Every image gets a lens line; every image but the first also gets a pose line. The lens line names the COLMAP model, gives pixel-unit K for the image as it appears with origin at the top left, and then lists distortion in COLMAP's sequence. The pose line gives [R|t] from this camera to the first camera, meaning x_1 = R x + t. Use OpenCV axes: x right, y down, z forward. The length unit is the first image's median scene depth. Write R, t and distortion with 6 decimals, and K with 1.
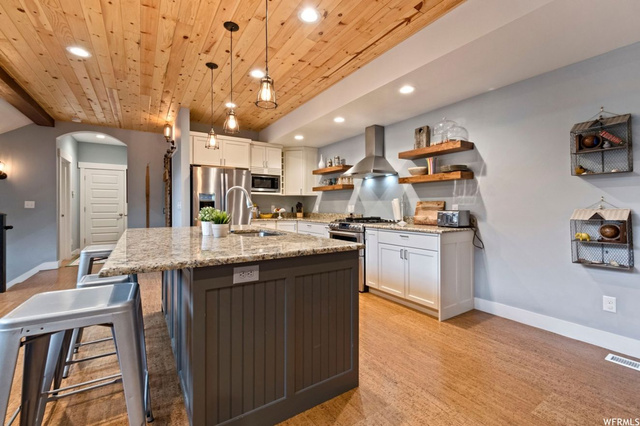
lens RADIAL K [[283.8, 0, 332.4], [0, 283.8, 208.8], [0, 0, 1]] dist [0.012390, -0.001628]
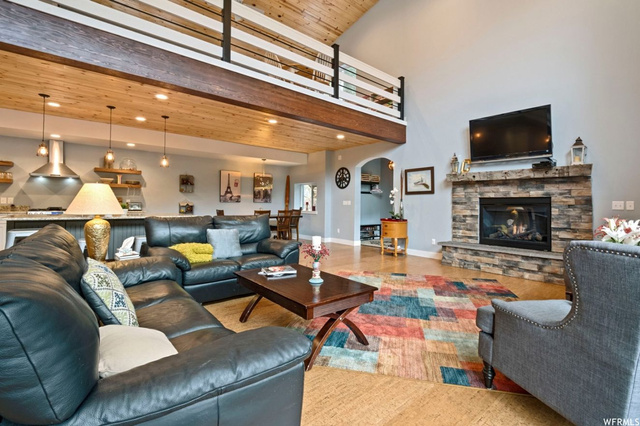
lens RADIAL K [[297.8, 0, 334.0], [0, 297.8, 198.1], [0, 0, 1]] dist [-0.008011, -0.001816]
pose [[-0.131585, 0.015968, 0.991176, -1.542100], [-0.007877, 0.999822, -0.017153, -0.001447], [-0.991274, -0.010065, -0.131435, -0.142026]]
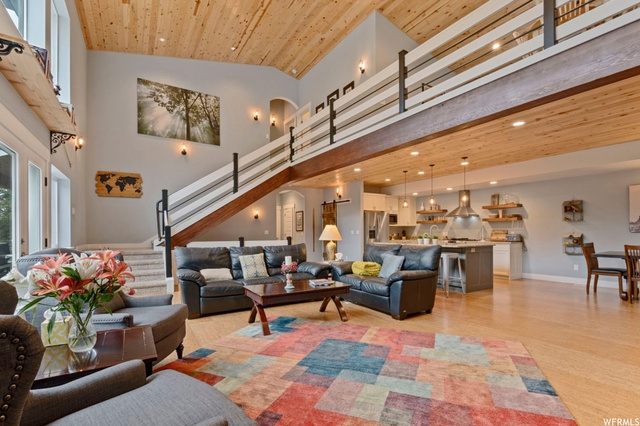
lens RADIAL K [[297.8, 0, 328.5], [0, 297.8, 236.4], [0, 0, 1]] dist [-0.008011, -0.001816]
pose [[0.999797, -0.004218, -0.019680, -0.779962], [0.004316, 0.999978, 0.004954, 0.004060], [0.019659, -0.005038, 0.999794, -1.086310]]
